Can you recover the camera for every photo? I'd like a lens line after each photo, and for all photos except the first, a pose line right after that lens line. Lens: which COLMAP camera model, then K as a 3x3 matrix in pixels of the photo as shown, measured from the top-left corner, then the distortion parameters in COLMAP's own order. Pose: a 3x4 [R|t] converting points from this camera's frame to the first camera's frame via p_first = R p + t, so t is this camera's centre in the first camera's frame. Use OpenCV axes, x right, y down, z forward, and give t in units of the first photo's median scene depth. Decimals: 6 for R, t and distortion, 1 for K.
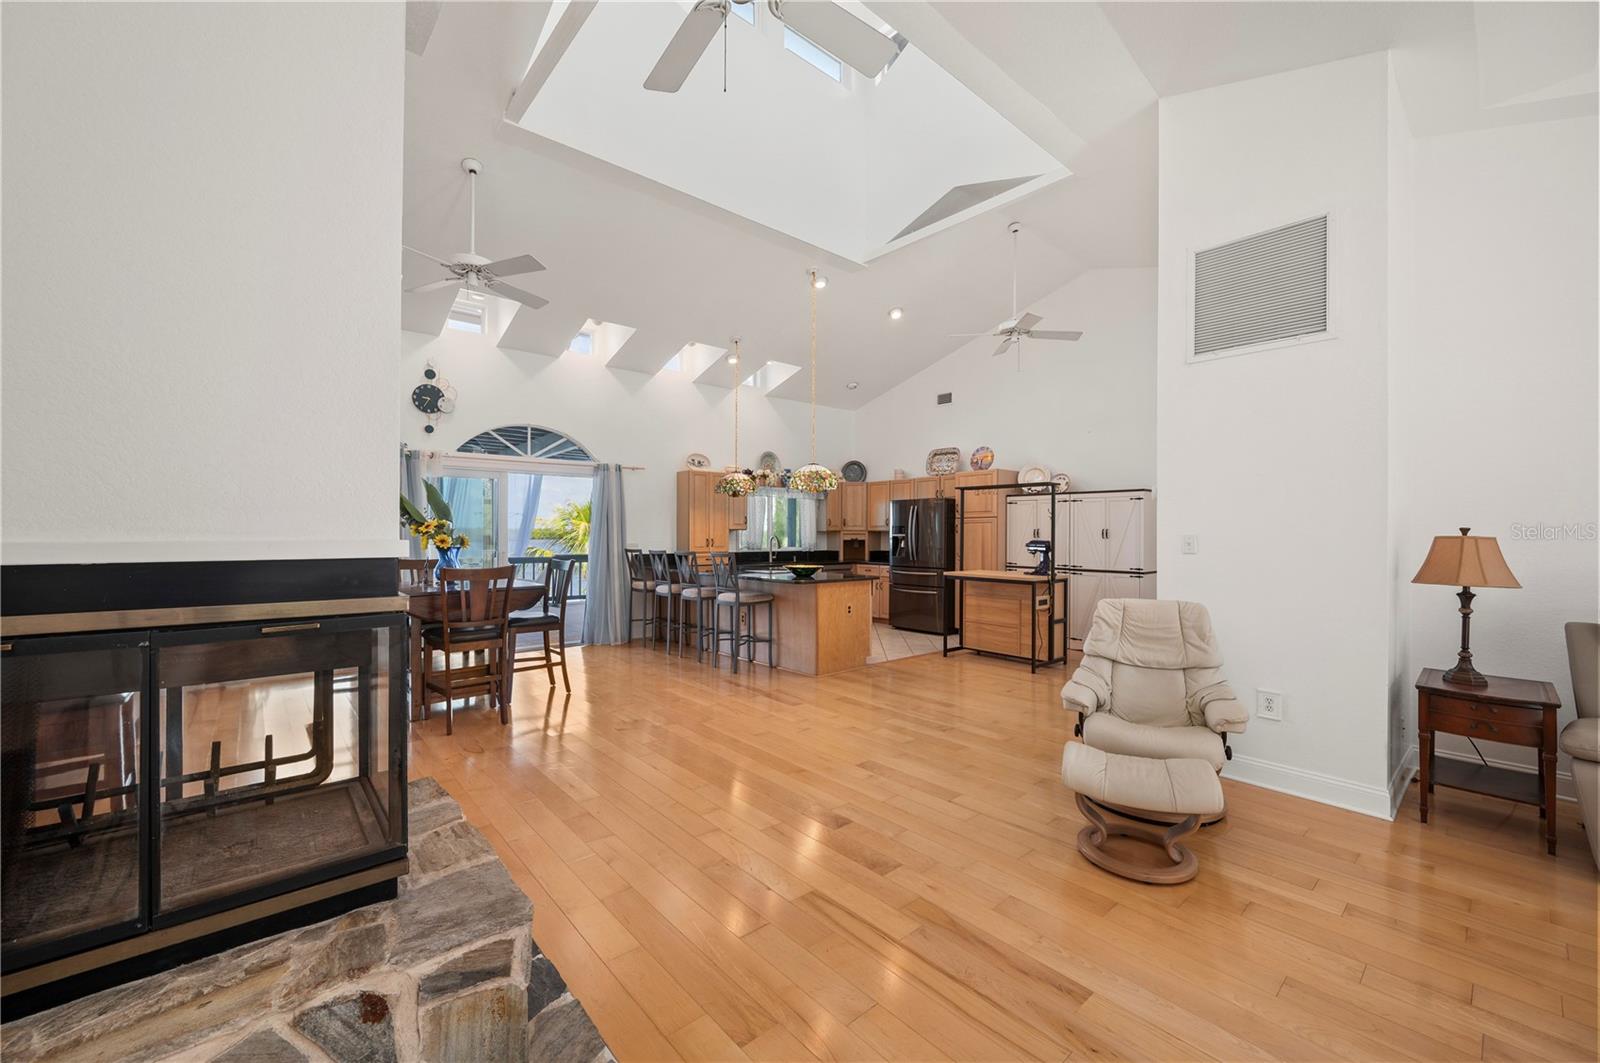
lens RADIAL K [[637.5, 0, 808.4], [0, 637.5, 525.9], [0, 0, 1]] dist [-0.002054, -0.000039]
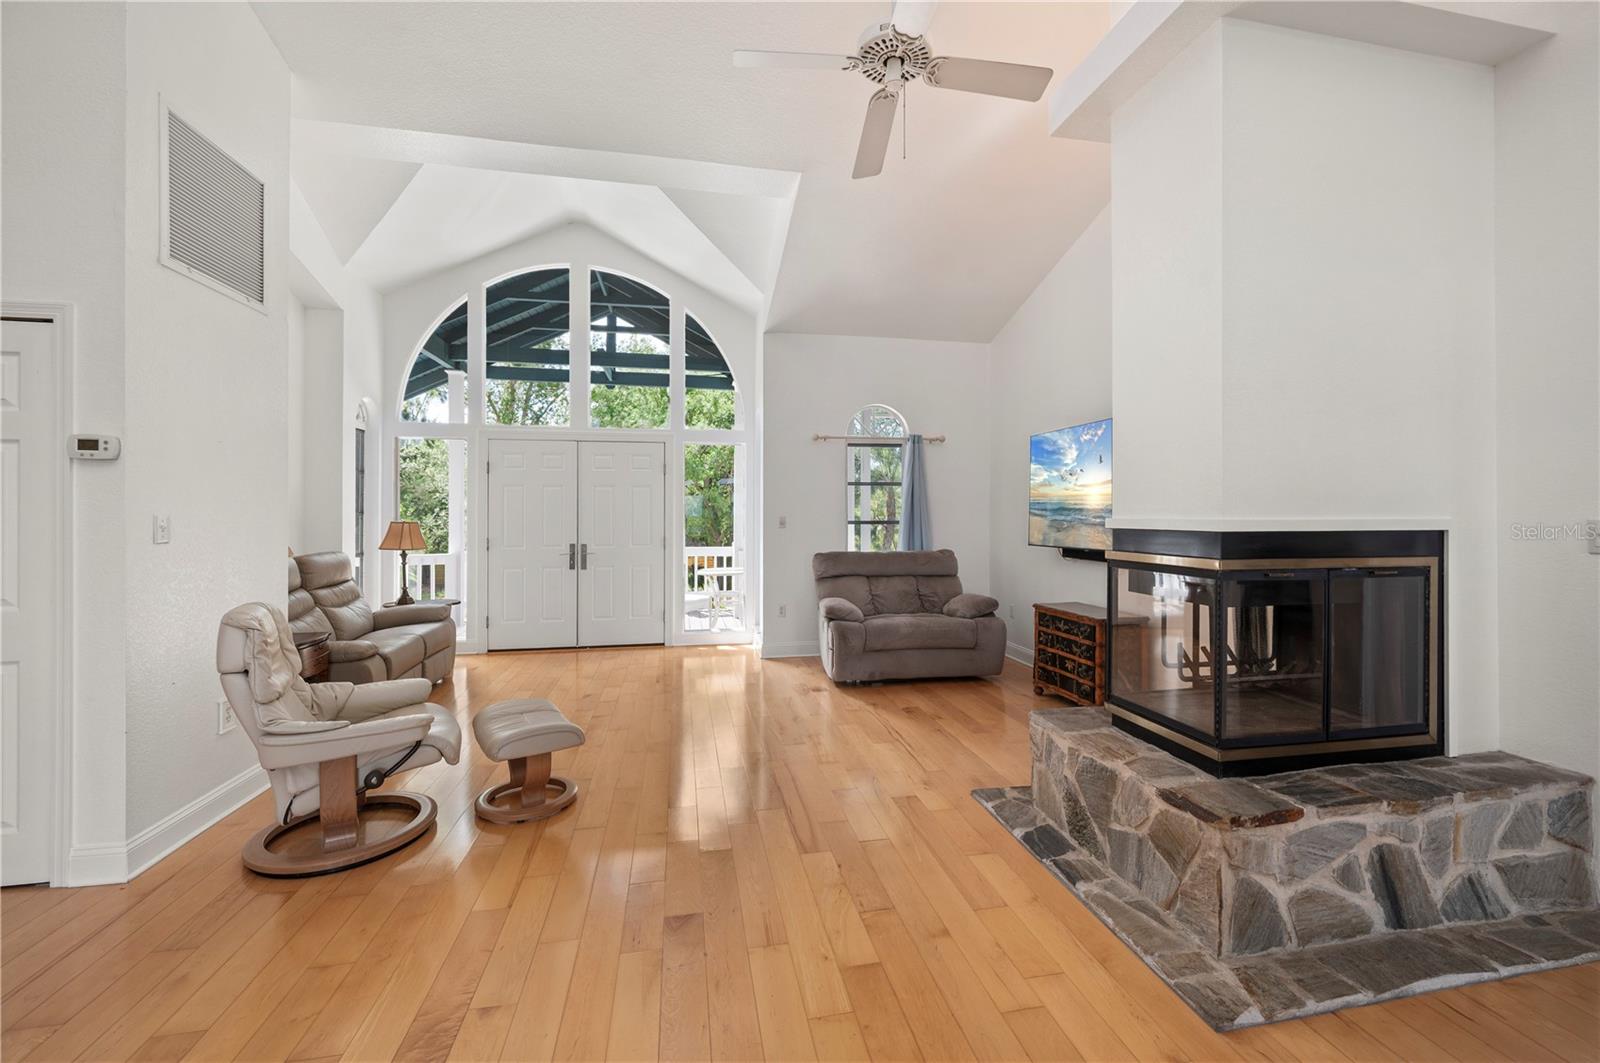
lens RADIAL K [[637.5, 0, 805.7], [0, 637.5, 512.4], [0, 0, 1]] dist [-0.002054, -0.000039]
pose [[-0.865688, -0.003111, 0.500574, -0.179360], [-0.007506, 0.999949, -0.006767, 0.005639], [-0.500527, -0.009615, -0.865667, 0.656150]]
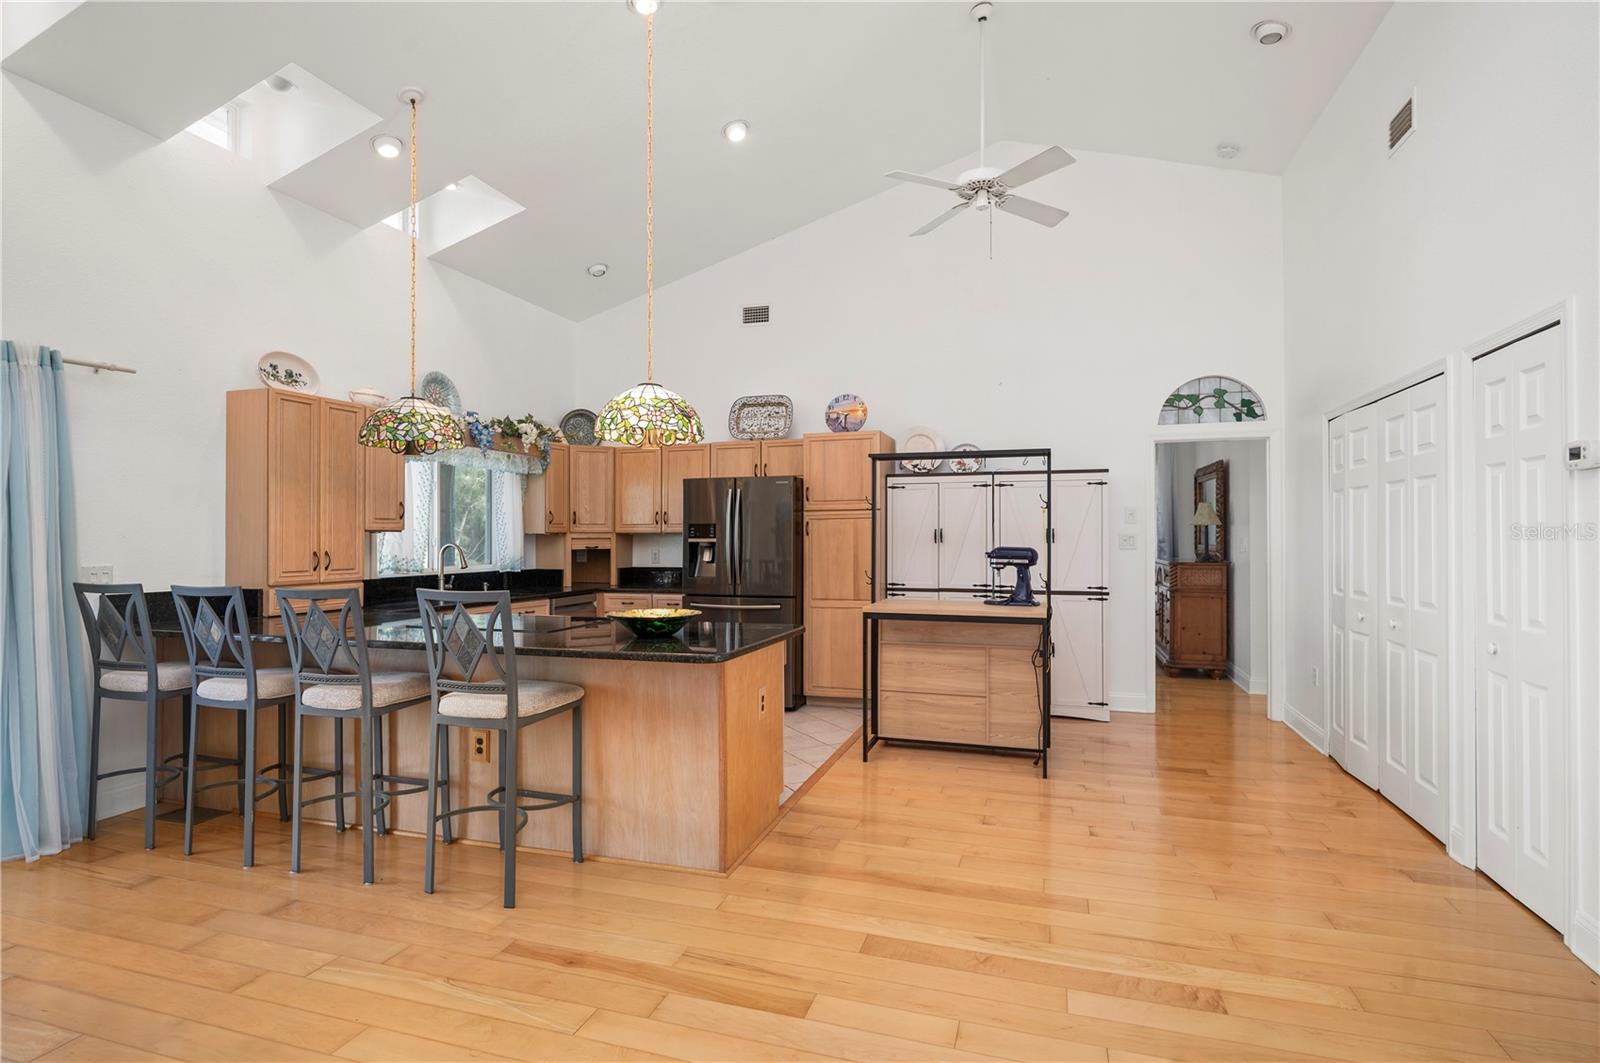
lens RADIAL K [[788.7, 0, 809.5], [0, 788.7, 529.2], [0, 0, 1]] dist [-0.000438, -0.001291]
pose [[0.854926, -0.000587, 0.518750, -0.175496], [-0.000255, 0.999999, 0.001551, 0.004837], [-0.518751, -0.001459, 0.854924, 0.432677]]
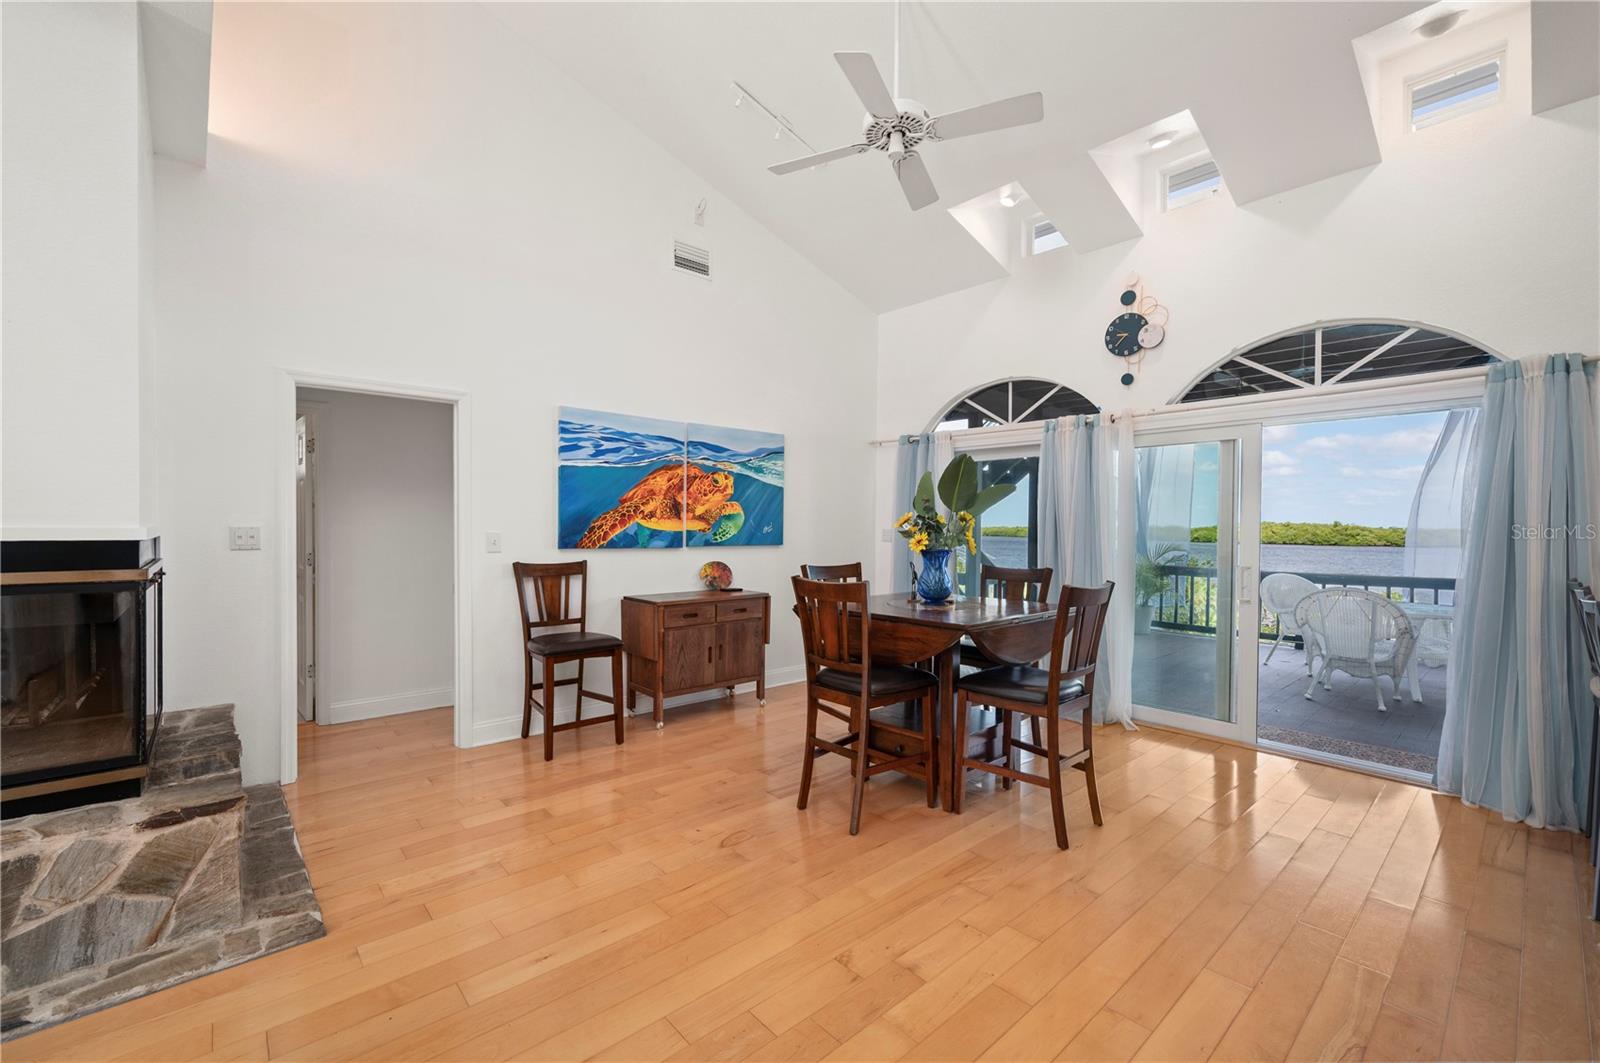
lens RADIAL K [[662.9, 0, 791.8], [0, 662.9, 536.9], [0, 0, 1]] dist [-0.001872, 0.000283]
pose [[-0.005806, 0.012194, -0.999909, 0.108808], [0.001454, 0.999925, 0.012186, 0.007007], [0.999982, -0.001383, -0.005823, 0.593044]]
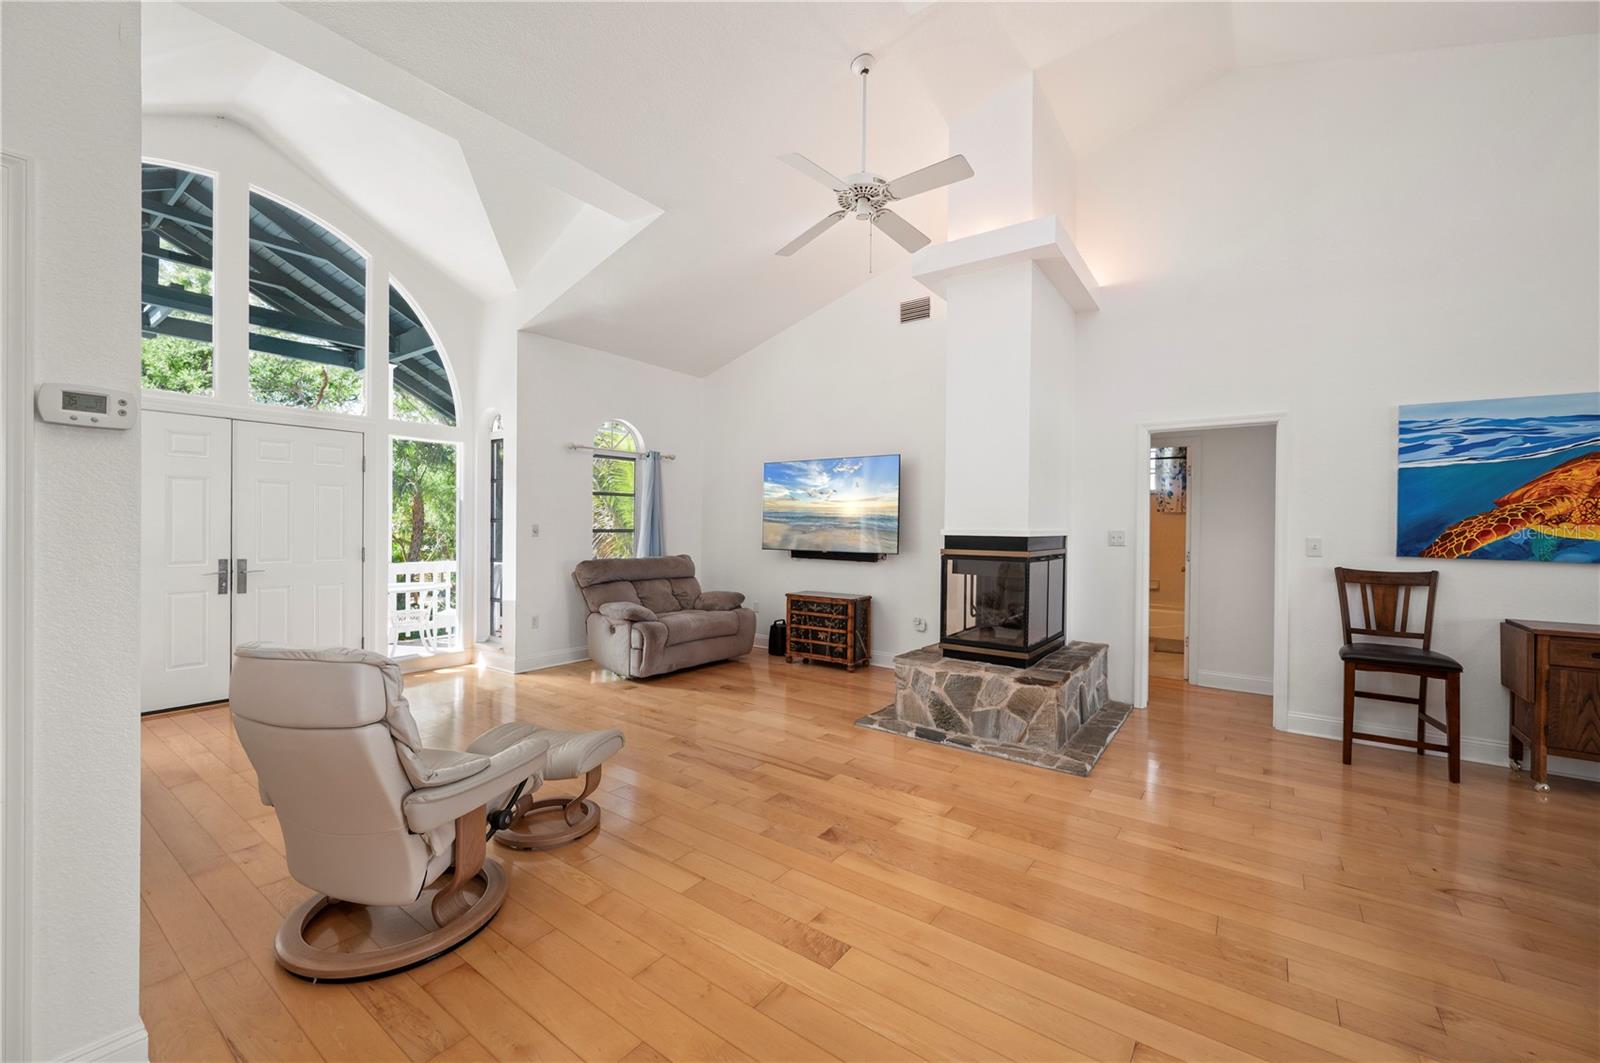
lens RADIAL K [[637.5, 0, 798.1], [0, 637.5, 523.8], [0, 0, 1]] dist [-0.002054, -0.000039]
pose [[-0.976323, -0.014821, -0.215809, 0.128703], [-0.013168, 0.999872, -0.009096, 0.008644], [0.215916, -0.006039, -0.976393, 0.804872]]
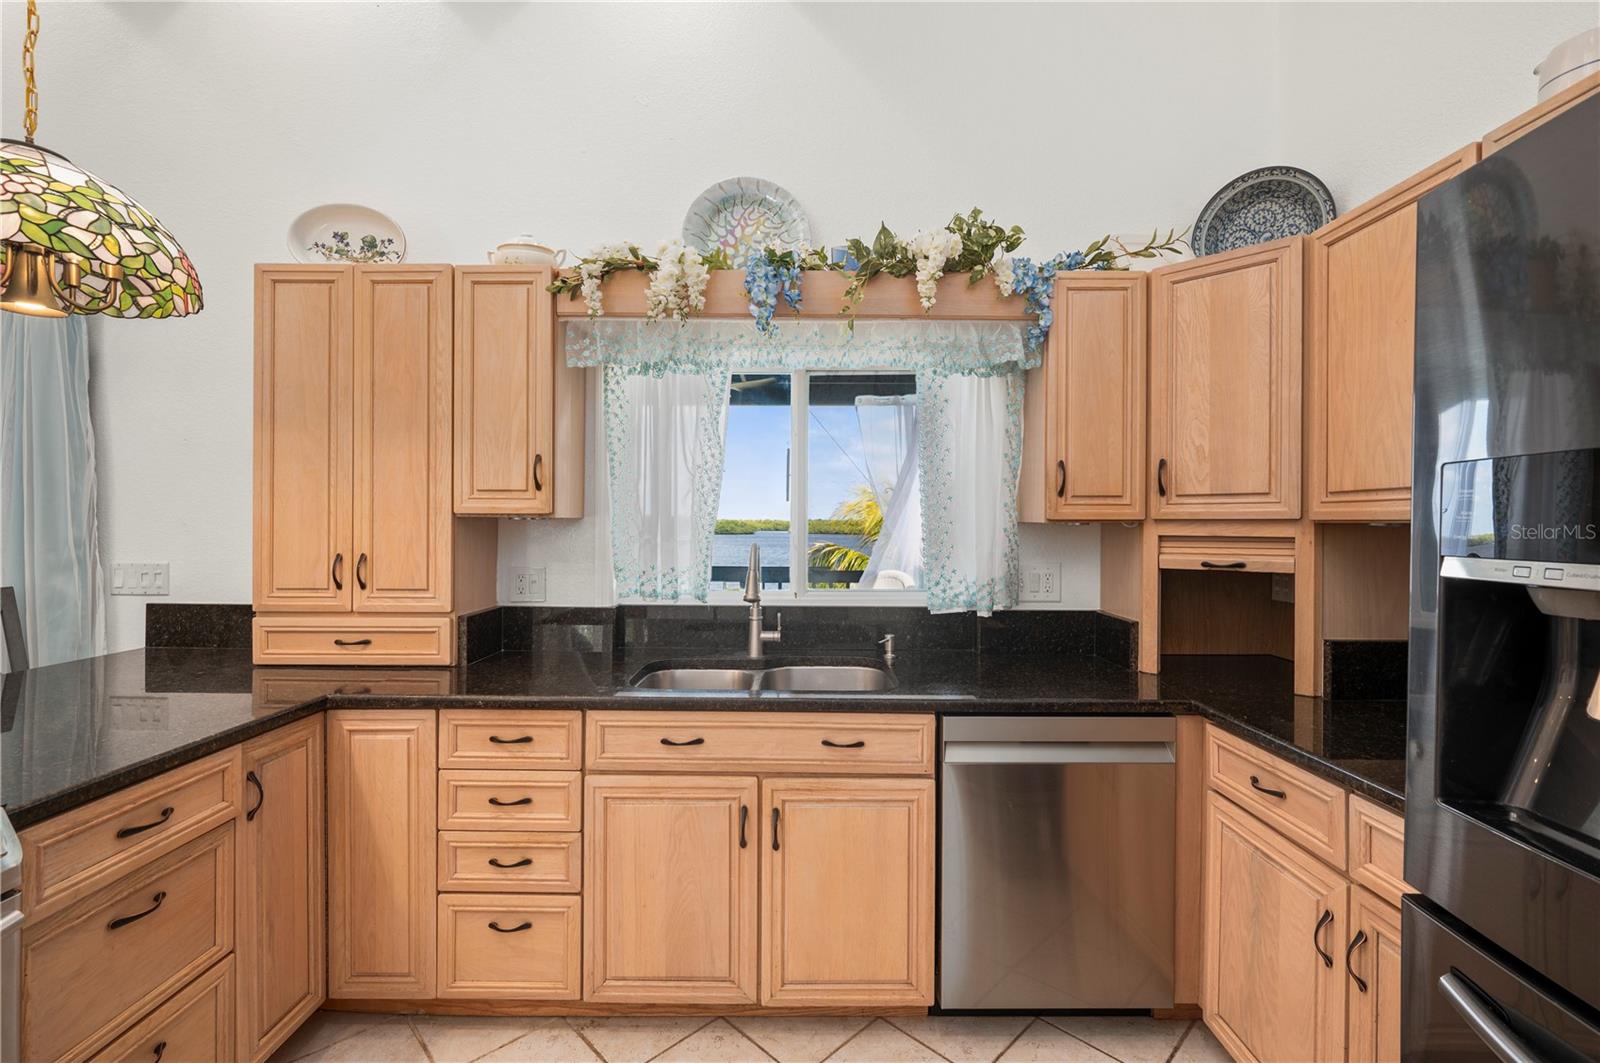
lens RADIAL K [[708.2, 0, 800.4], [0, 708.2, 523.7], [0, 0, 1]] dist [-0.000749, -0.000447]
pose [[0.745681, 0.000129, -0.666303, 0.164903], [0.002247, 0.999994, 0.002708, 0.010558], [0.666299, -0.003517, 0.745677, 1.083626]]
